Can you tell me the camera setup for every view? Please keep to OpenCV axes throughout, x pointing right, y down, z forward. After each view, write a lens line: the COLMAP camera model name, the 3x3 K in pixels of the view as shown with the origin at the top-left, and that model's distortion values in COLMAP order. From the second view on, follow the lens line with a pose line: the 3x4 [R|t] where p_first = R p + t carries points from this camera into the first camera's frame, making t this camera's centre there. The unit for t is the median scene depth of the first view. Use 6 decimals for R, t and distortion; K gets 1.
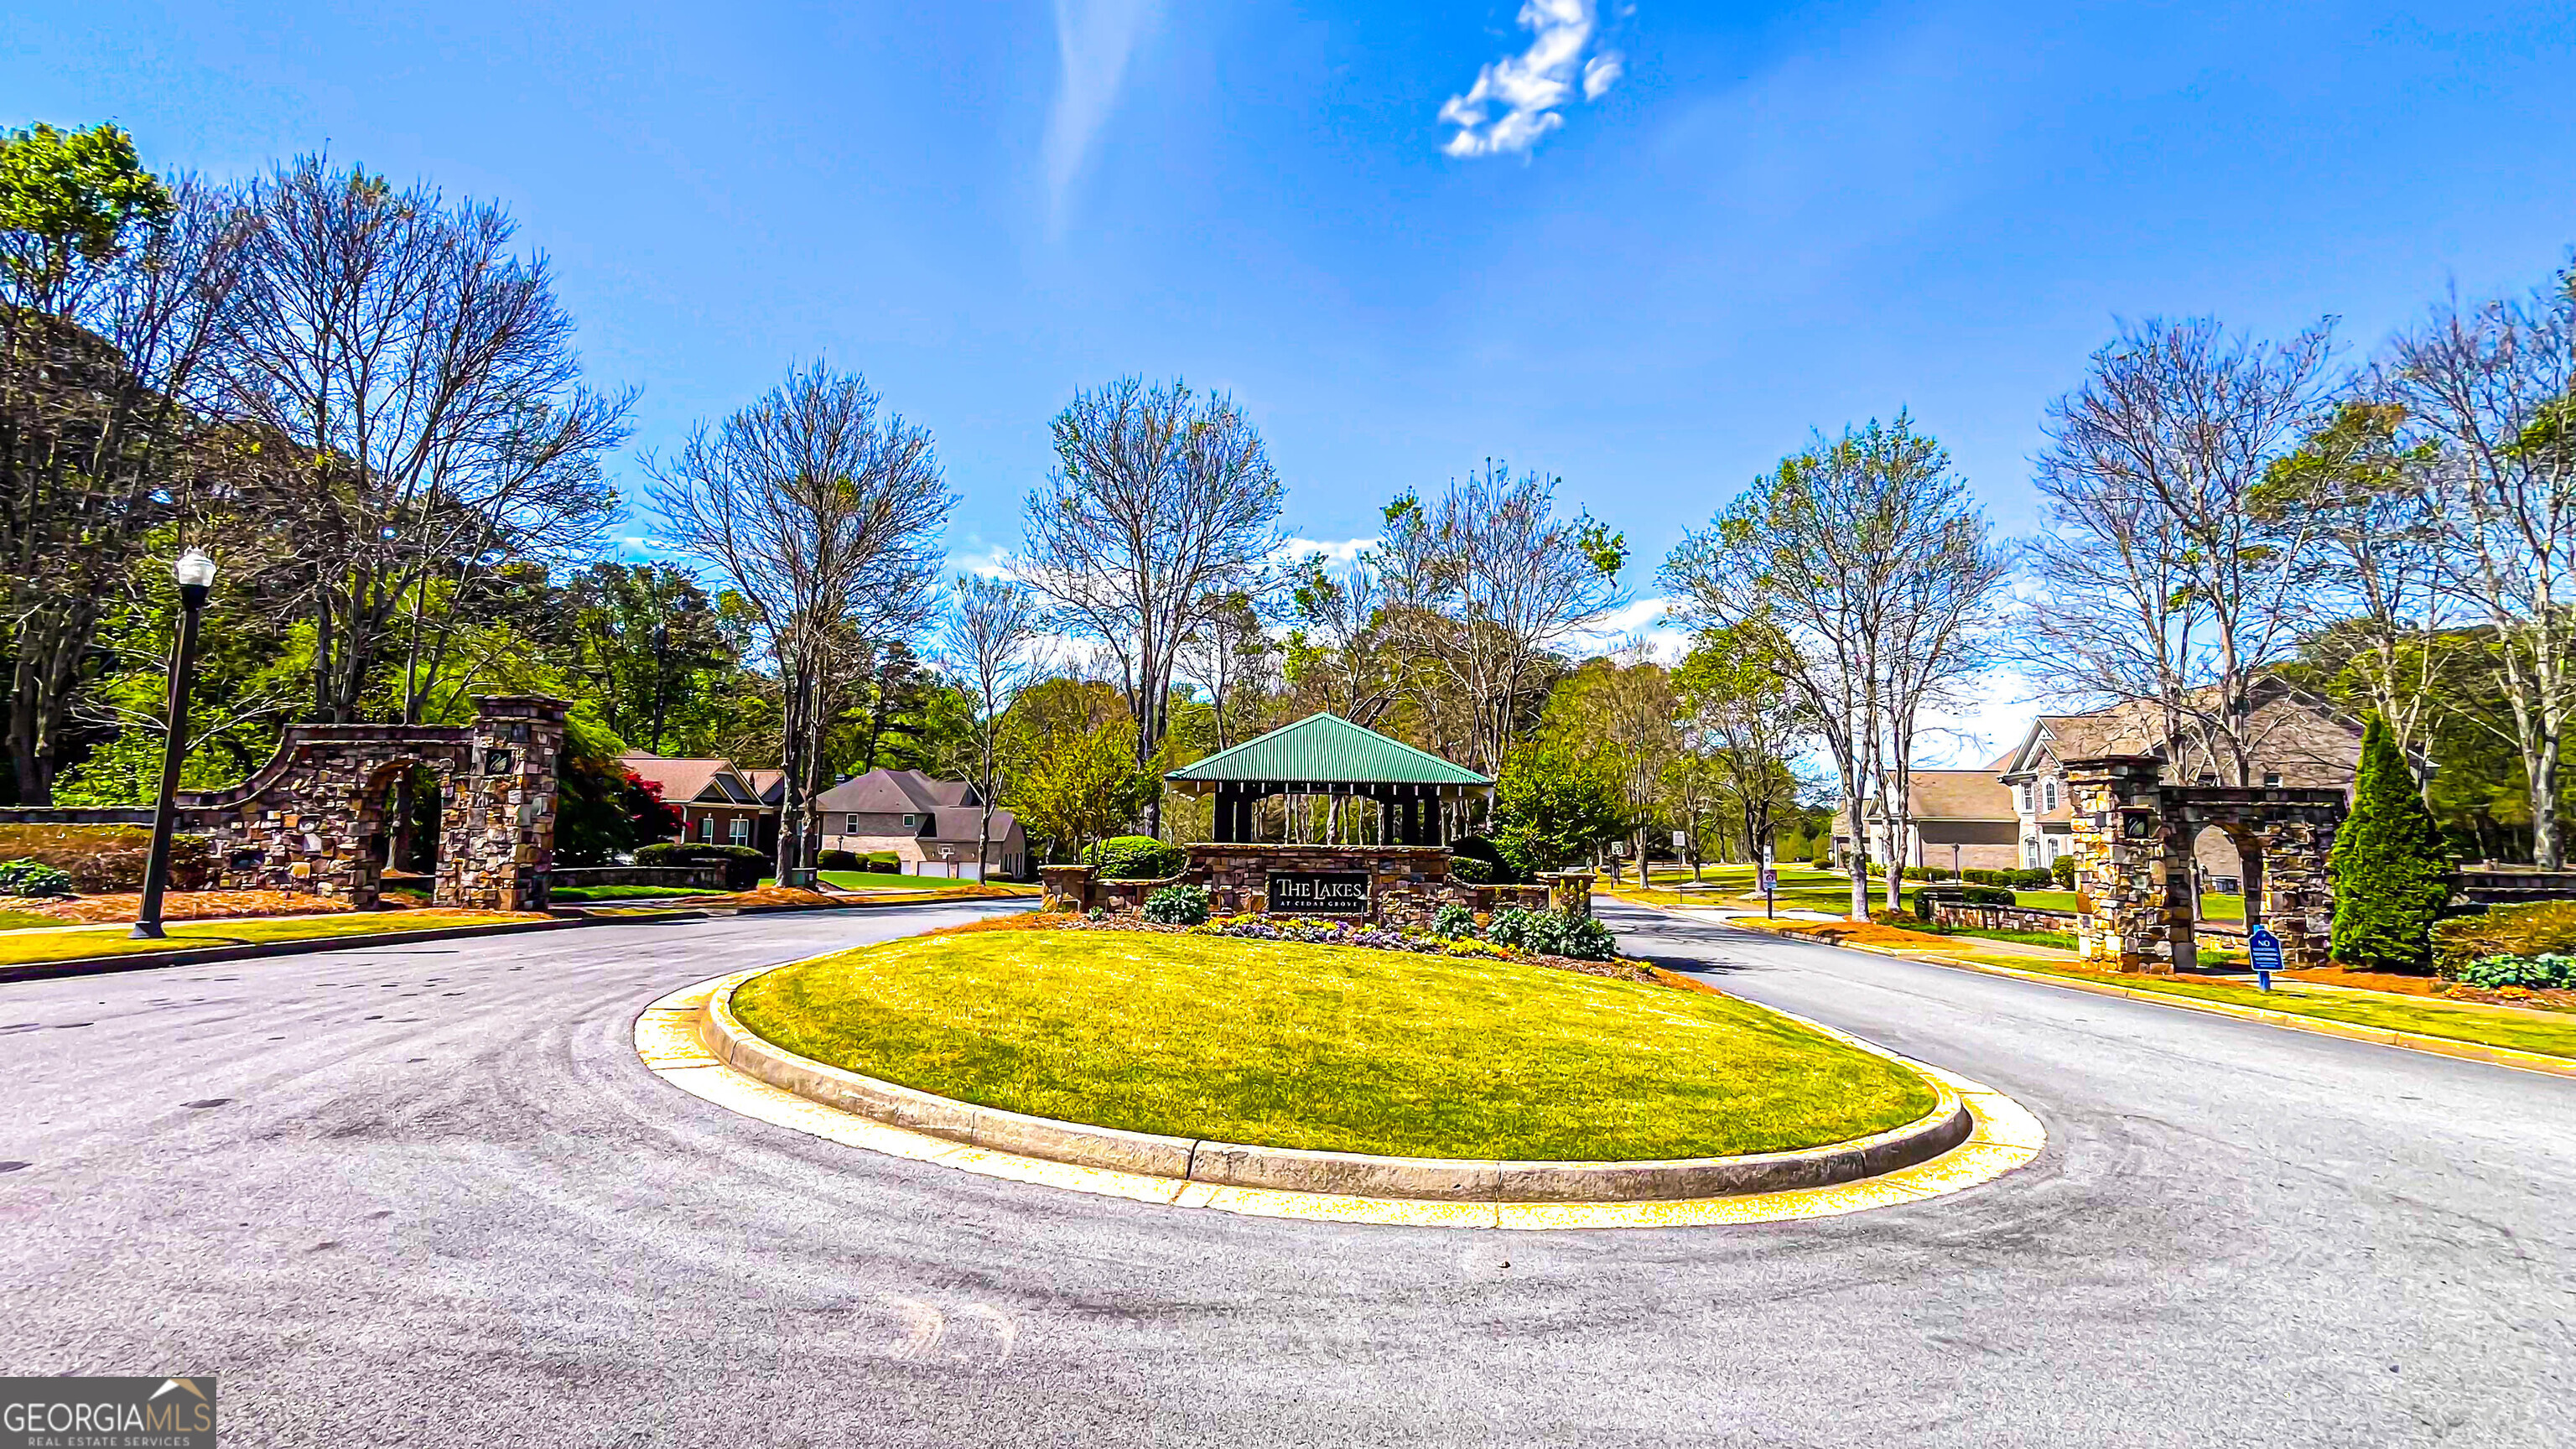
lens RADIAL K [[1054.1, 0, 1290.5], [0, 1054.1, 714.9], [0, 0, 1]] dist [-0.002652, -0.000430]
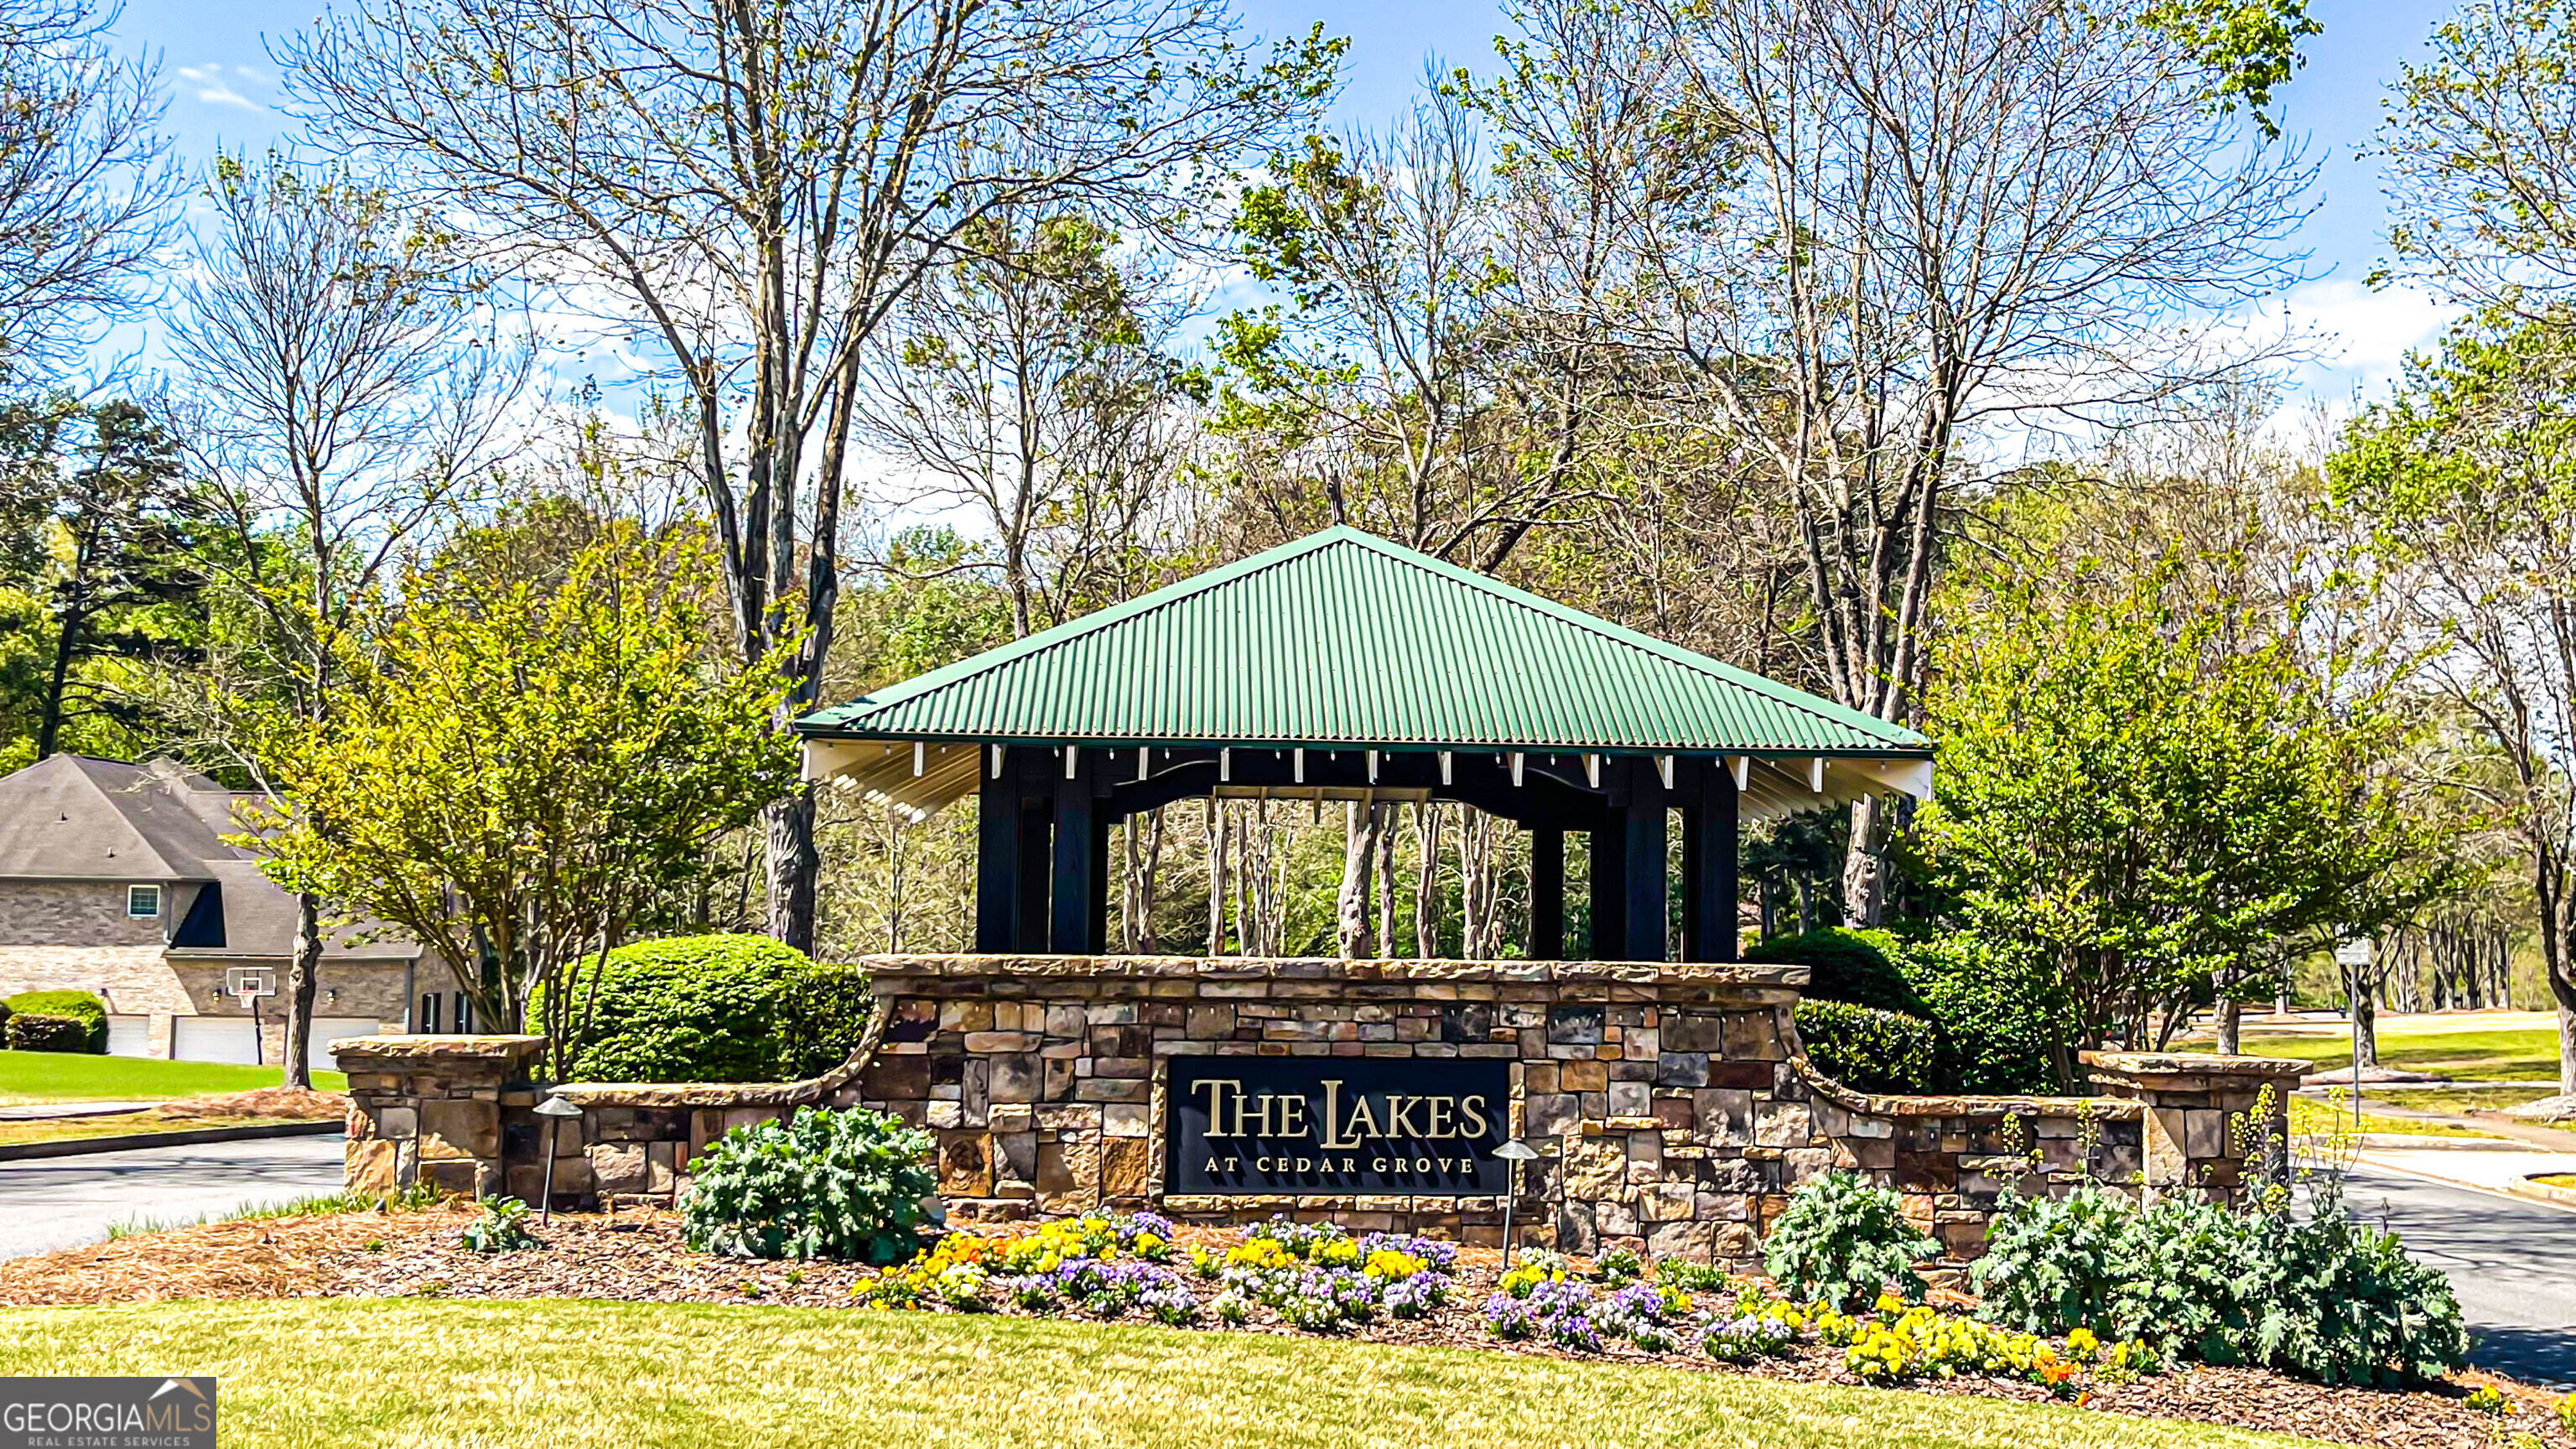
lens RADIAL K [[2893.7, 0, 1288.8], [0, 2893.7, 735.6], [0, 0, 1]] dist [0.211531, -0.864602]
pose [[0.999763, -0.001534, 0.021695, -0.003307], [0.000585, 0.999046, 0.043669, 0.026828], [-0.021742, -0.043646, 0.998810, 0.204753]]
